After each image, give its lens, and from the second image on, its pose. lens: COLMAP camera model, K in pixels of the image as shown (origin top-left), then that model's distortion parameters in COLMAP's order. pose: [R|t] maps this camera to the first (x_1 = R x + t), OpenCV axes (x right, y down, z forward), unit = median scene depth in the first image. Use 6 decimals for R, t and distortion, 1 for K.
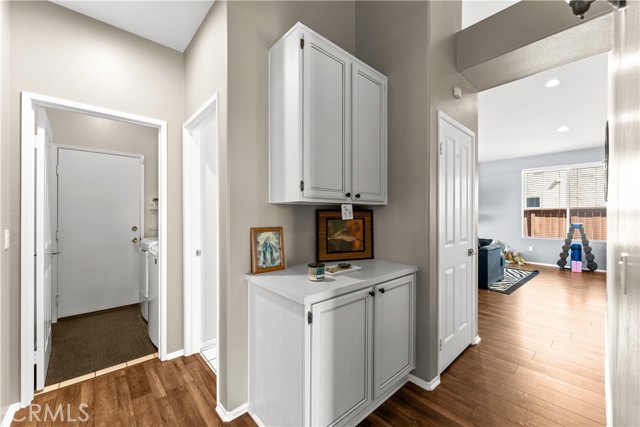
lens RADIAL K [[258.7, 0, 319.1], [0, 258.7, 212.2], [0, 0, 1]] dist [-0.001551, -0.000546]
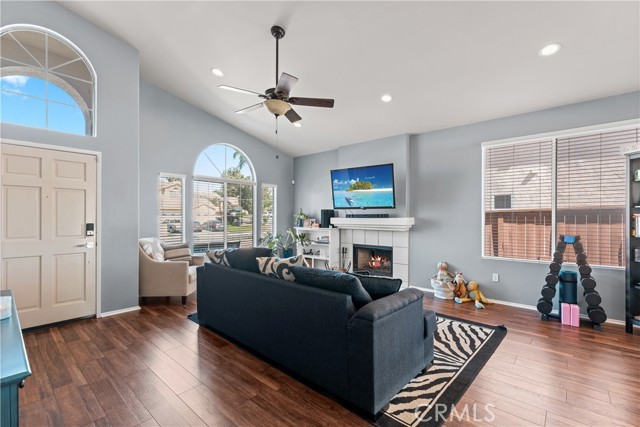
lens RADIAL K [[288.6, 0, 320.2], [0, 288.6, 218.5], [0, 0, 1]] dist [-0.000159, -0.001769]
pose [[0.993288, -0.003081, 0.115627, 0.383626], [0.002593, 0.999987, 0.004373, 0.003237], [-0.115639, -0.004044, 0.993283, 0.434932]]
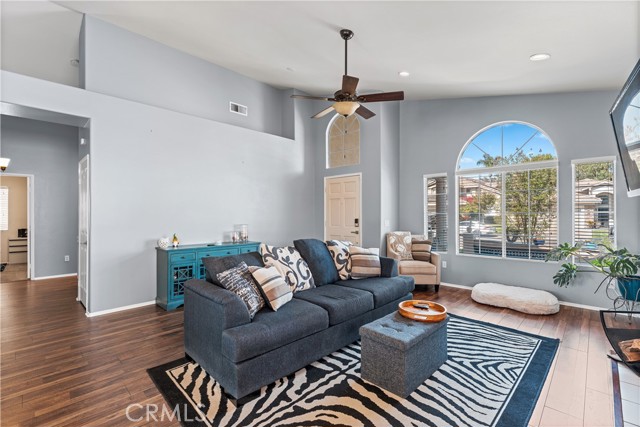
lens RADIAL K [[288.6, 0, 320.3], [0, 288.6, 214.7], [0, 0, 1]] dist [-0.000159, -0.001769]
pose [[0.059846, -0.002661, -0.998204, 0.886283], [0.002630, 0.999993, -0.002508, 0.003142], [0.998204, -0.002475, 0.059853, 0.872800]]
